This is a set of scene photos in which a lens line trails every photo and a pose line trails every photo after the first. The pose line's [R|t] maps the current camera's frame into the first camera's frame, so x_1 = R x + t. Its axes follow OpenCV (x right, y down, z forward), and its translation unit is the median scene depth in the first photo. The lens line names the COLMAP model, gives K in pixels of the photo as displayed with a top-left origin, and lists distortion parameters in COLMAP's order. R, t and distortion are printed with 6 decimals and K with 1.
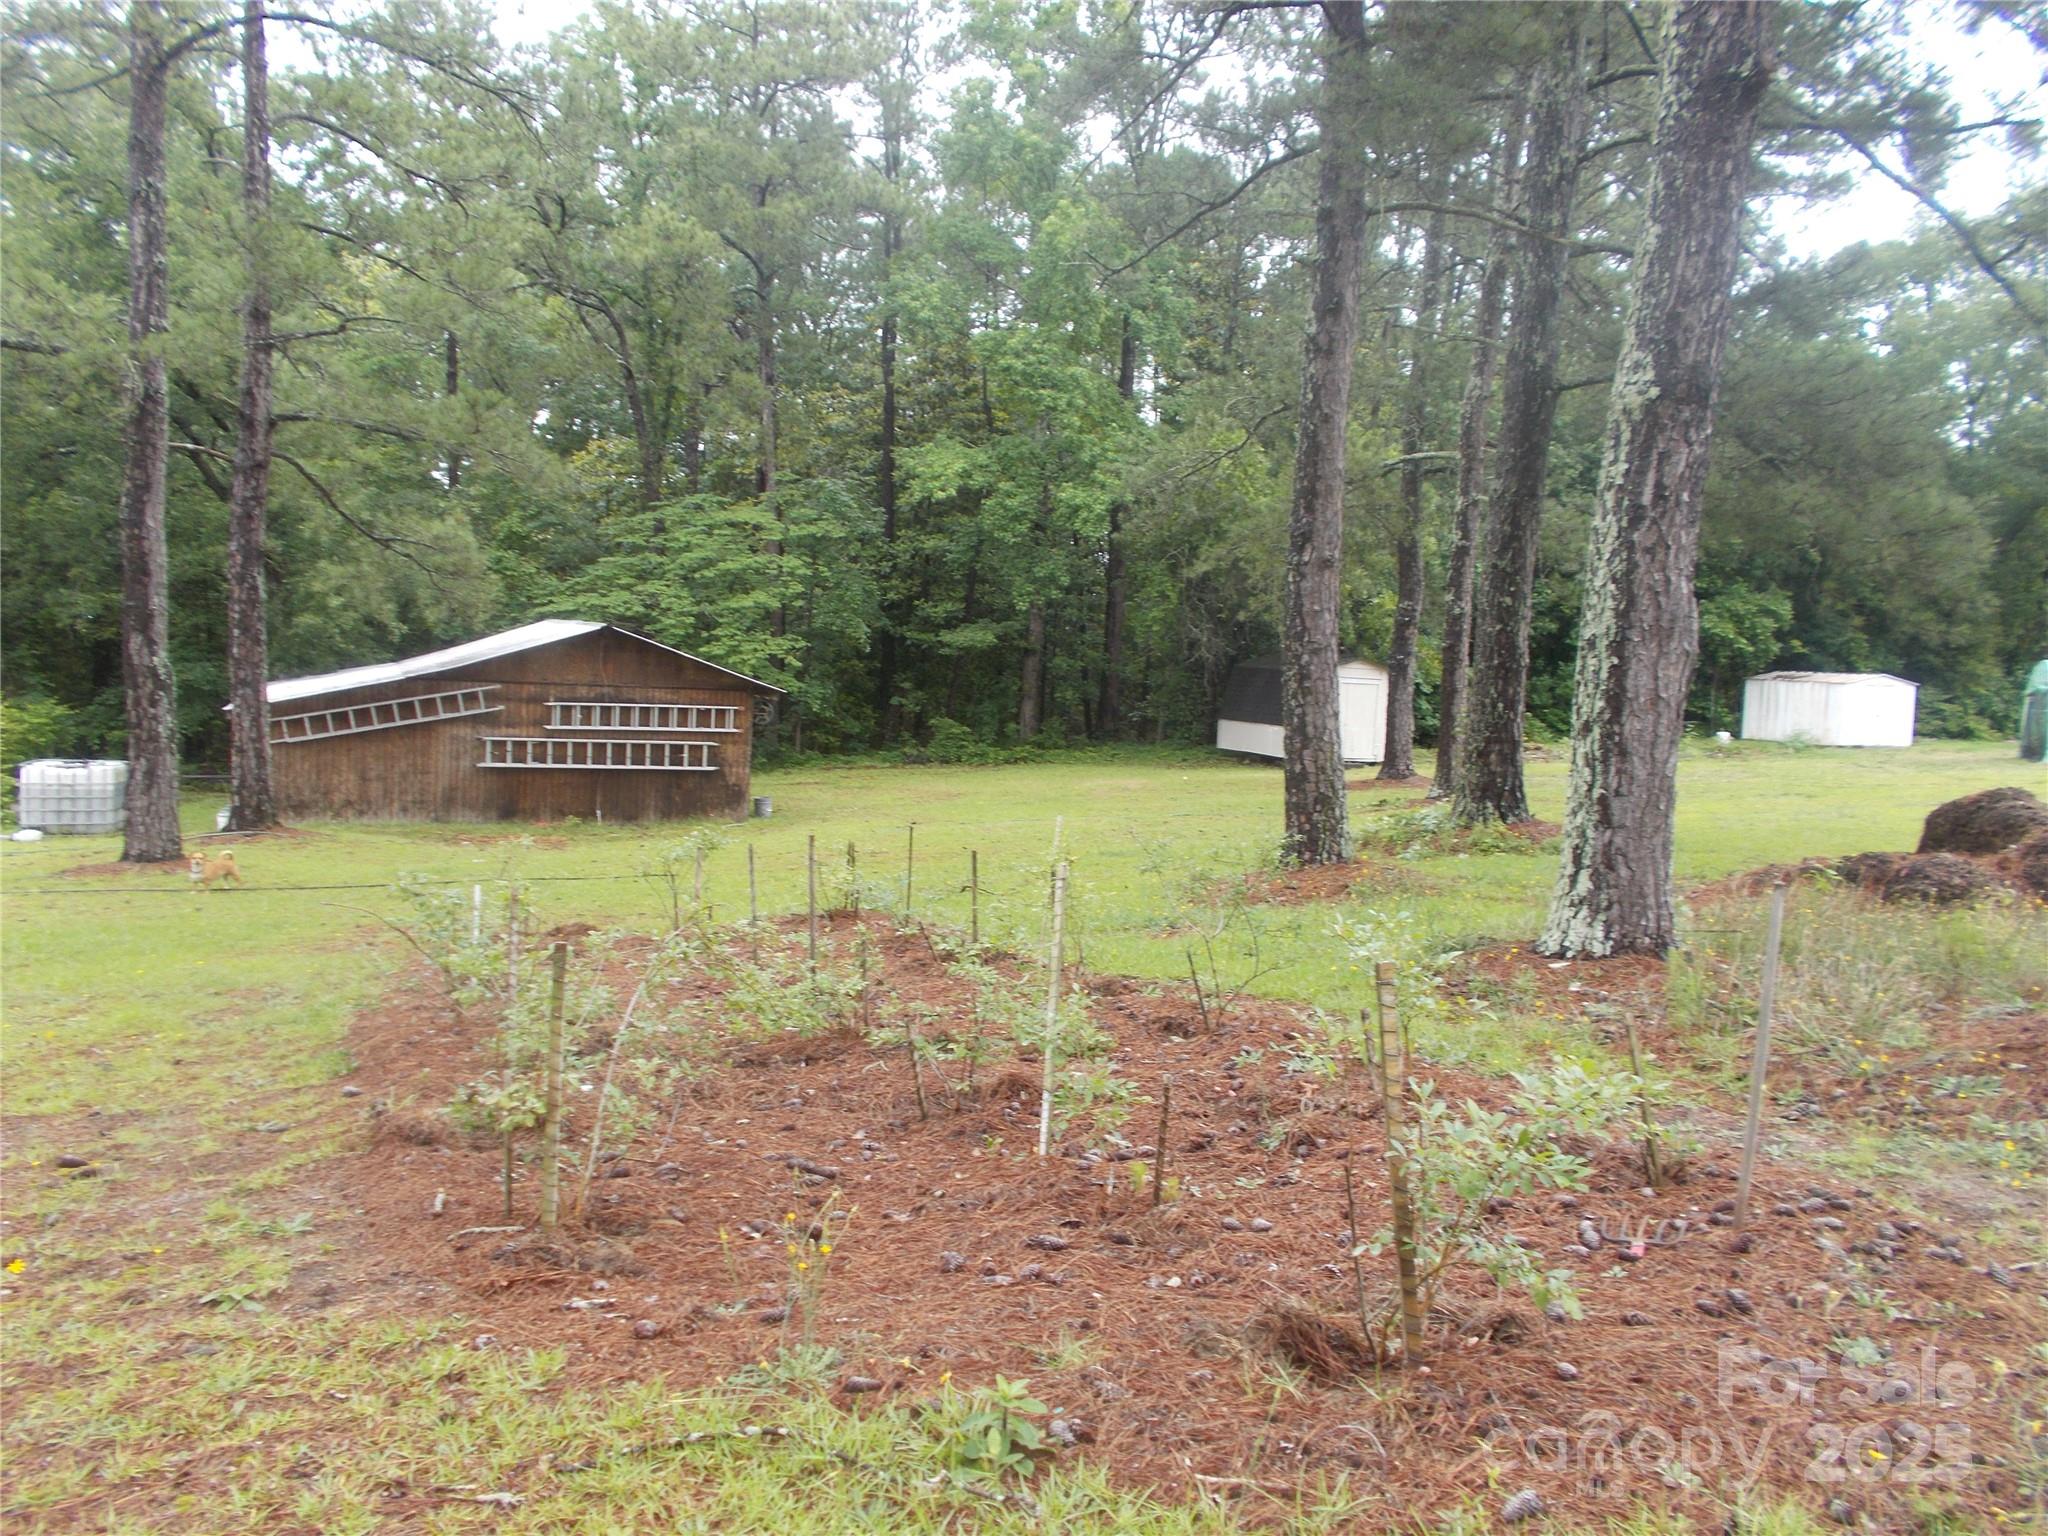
lens RADIAL K [[1618.7, 0, 1026.3], [0, 1618.7, 766.0], [0, 0, 1]] dist [0.030203, -0.020226]
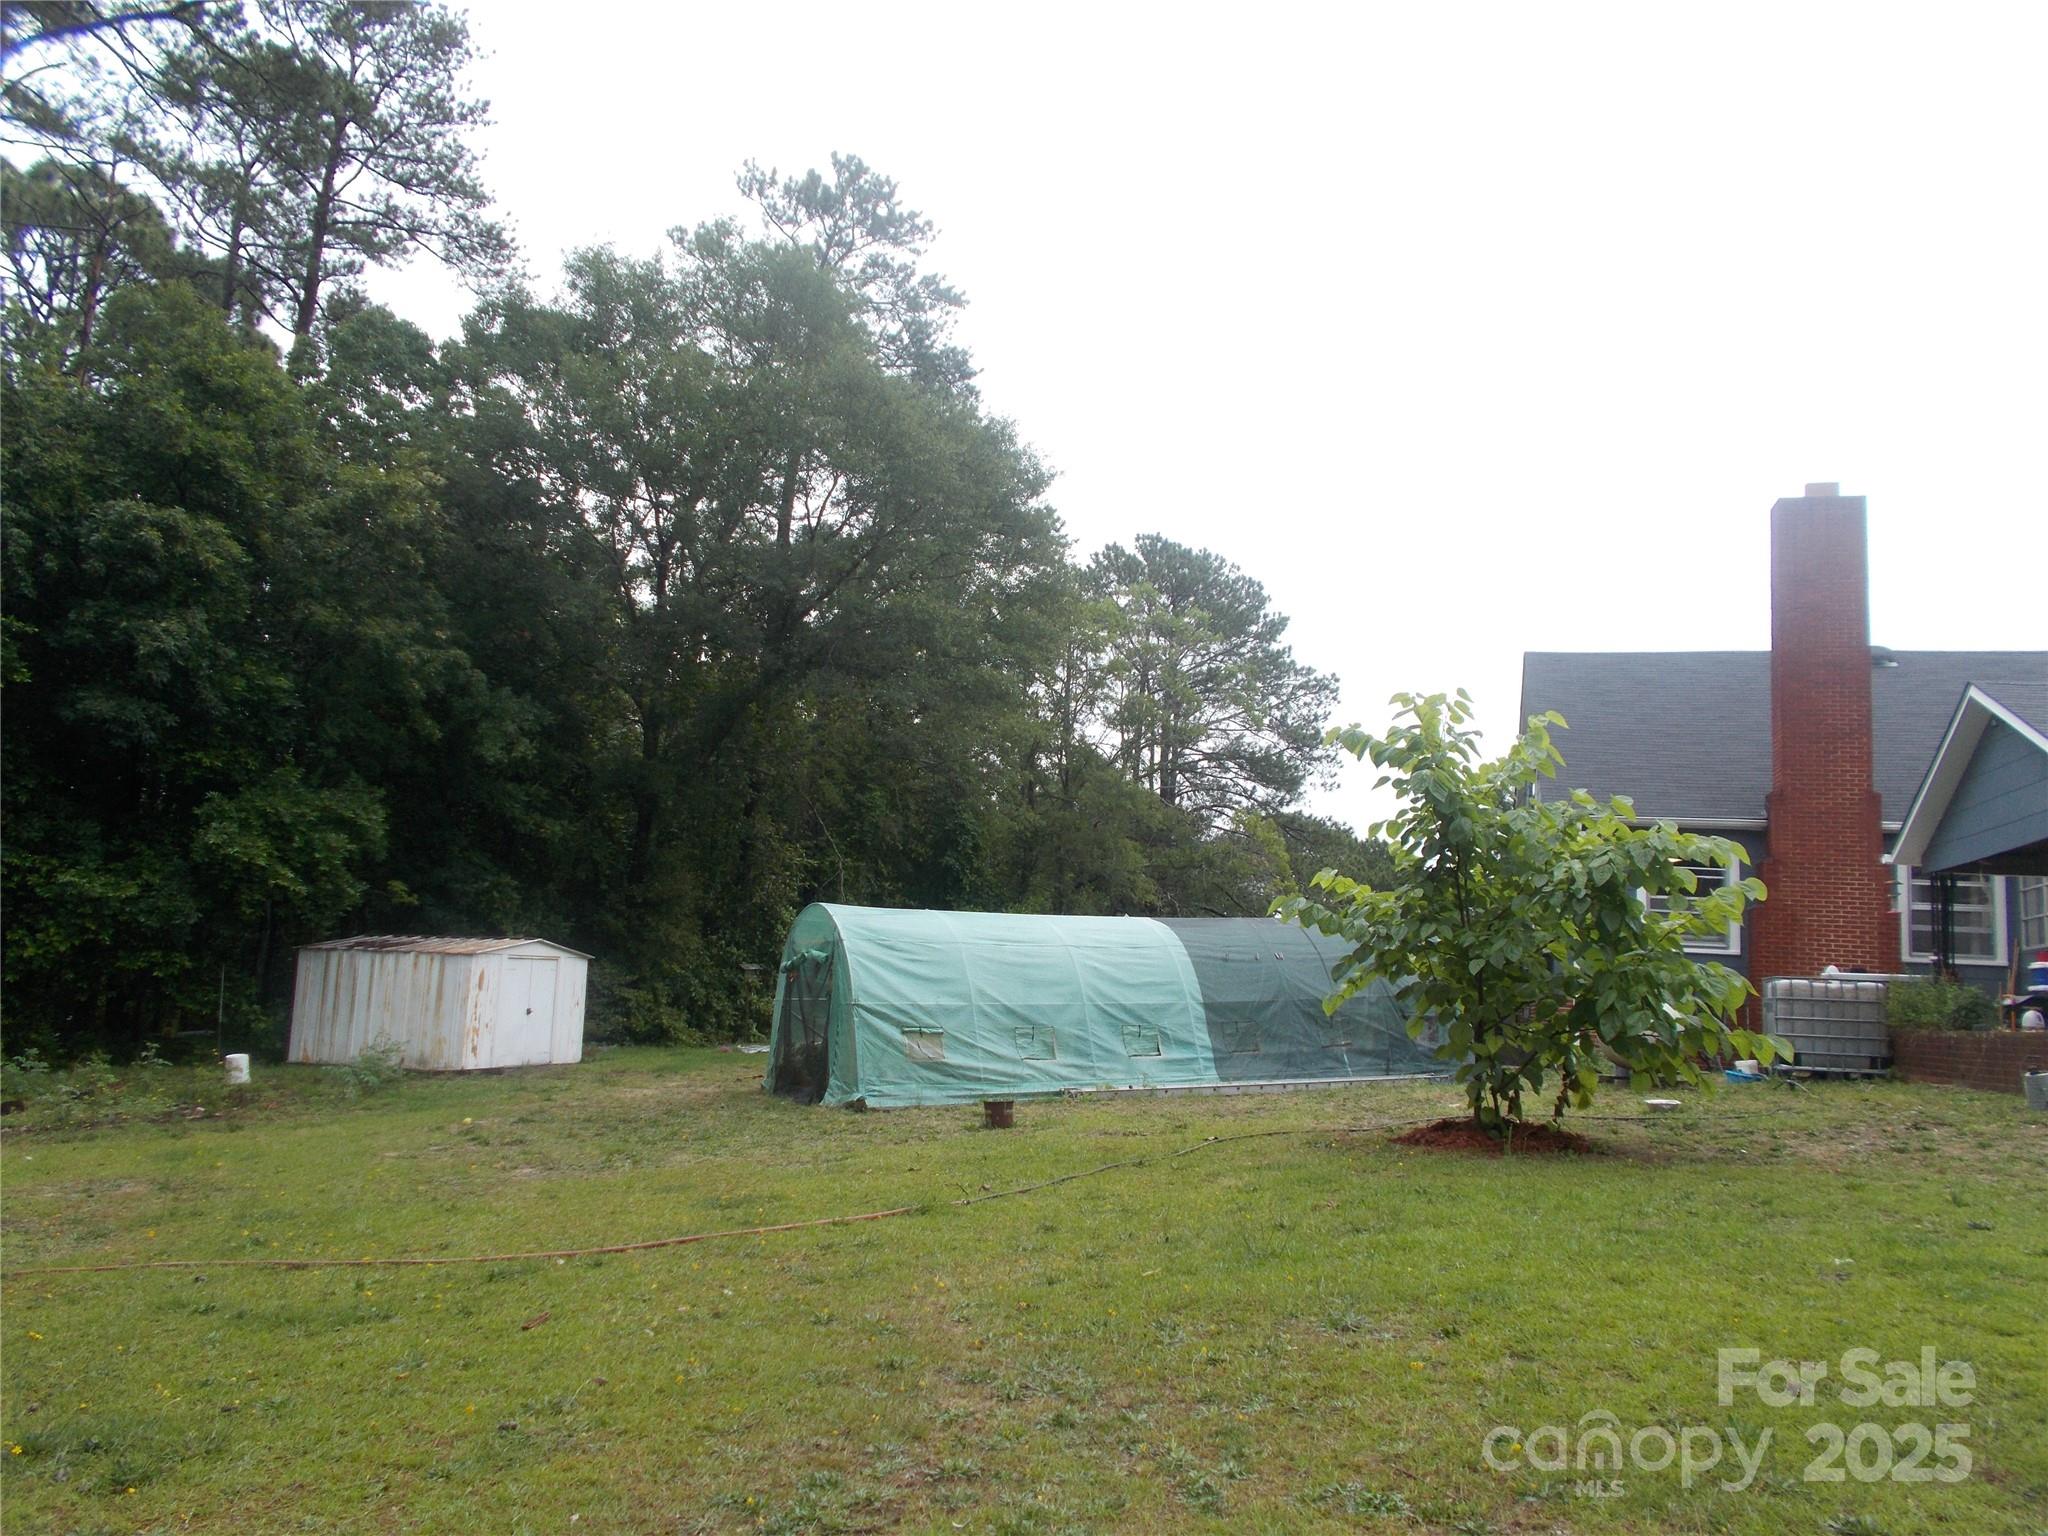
lens RADIAL K [[1618.7, 0, 1026.8], [0, 1618.7, 766.6], [0, 0, 1]] dist [0.030203, -0.020226]
pose [[0.724192, 0.078142, 0.685157, 0.247681], [0.043906, 0.986318, -0.158897, -0.017314], [-0.688200, 0.145155, 0.710853, 0.454196]]
